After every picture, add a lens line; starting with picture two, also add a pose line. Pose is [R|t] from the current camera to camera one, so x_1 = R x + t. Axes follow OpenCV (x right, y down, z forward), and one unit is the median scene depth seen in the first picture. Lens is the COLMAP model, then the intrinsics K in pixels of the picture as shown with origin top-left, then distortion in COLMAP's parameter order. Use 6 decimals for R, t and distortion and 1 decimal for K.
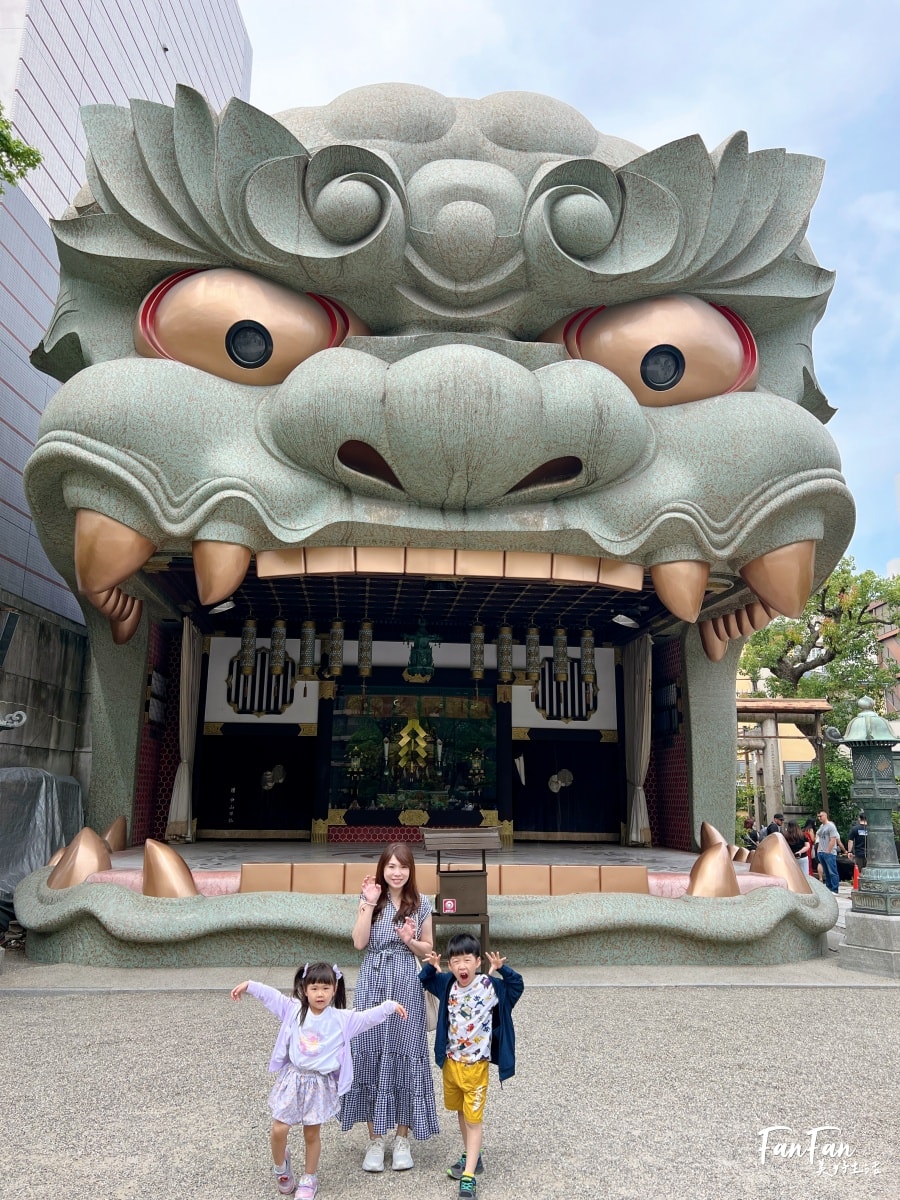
lens RADIAL K [[904.6, 0, 458.1], [0, 904.6, 593.8], [0, 0, 1]] dist [0.050893, -0.054610]
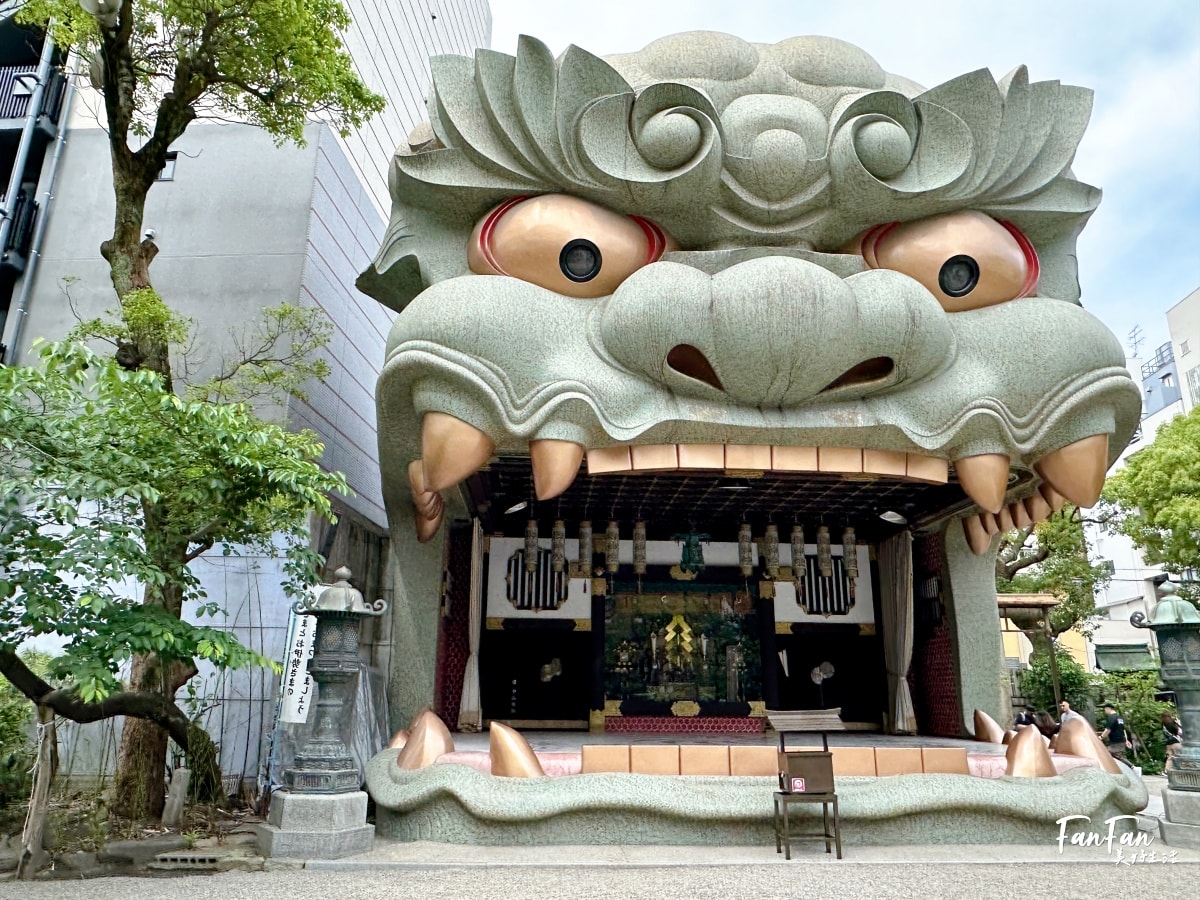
lens RADIAL K [[845.3, 0, 608.1], [0, 845.3, 449.4], [0, 0, 1]] dist [-0.012262, 0.011560]
pose [[0.999615, -0.011456, -0.025254, -0.170215], [0.009709, 0.997622, -0.068242, 0.020807], [0.025976, 0.067971, 0.997349, 0.006141]]
